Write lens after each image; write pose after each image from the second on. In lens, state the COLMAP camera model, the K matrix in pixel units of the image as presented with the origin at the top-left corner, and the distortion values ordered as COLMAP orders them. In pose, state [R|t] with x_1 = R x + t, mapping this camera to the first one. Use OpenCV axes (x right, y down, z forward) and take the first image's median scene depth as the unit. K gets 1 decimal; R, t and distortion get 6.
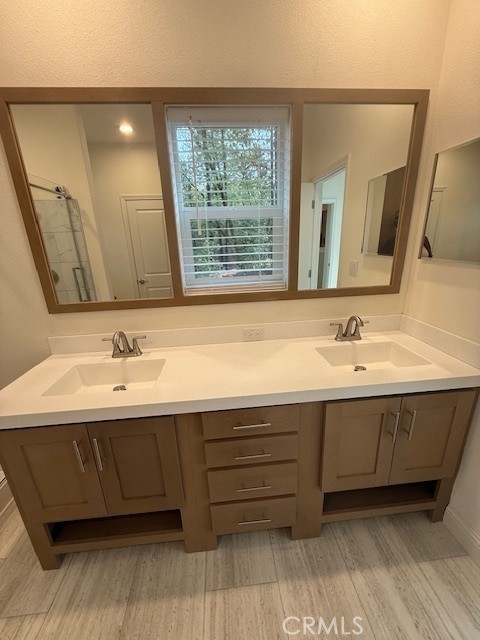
lens RADIAL K [[258.5, 0, 241.8], [0, 258.5, 317.6], [0, 0, 1]] dist [0.000974, 0.000151]
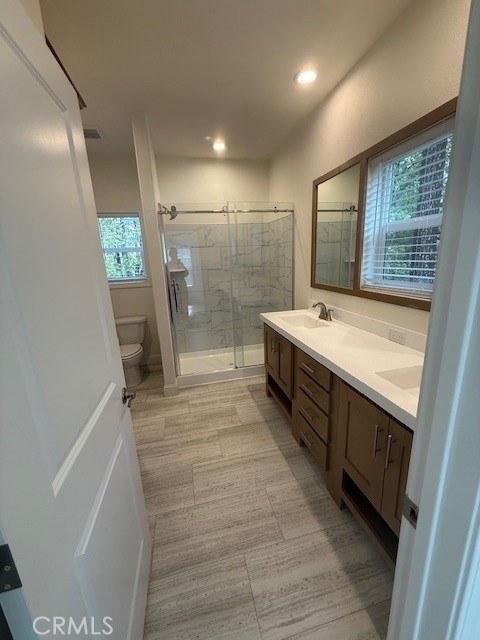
lens RADIAL K [[255.1, 0, 240.0], [0, 255.1, 320.0], [0, 0, 1]] dist [0.000842, 0.000258]
pose [[0.139538, 0.268001, -0.953260, 1.146805], [-0.258294, 0.939202, 0.226240, -0.084007], [0.955936, 0.214653, 0.200278, 0.180478]]
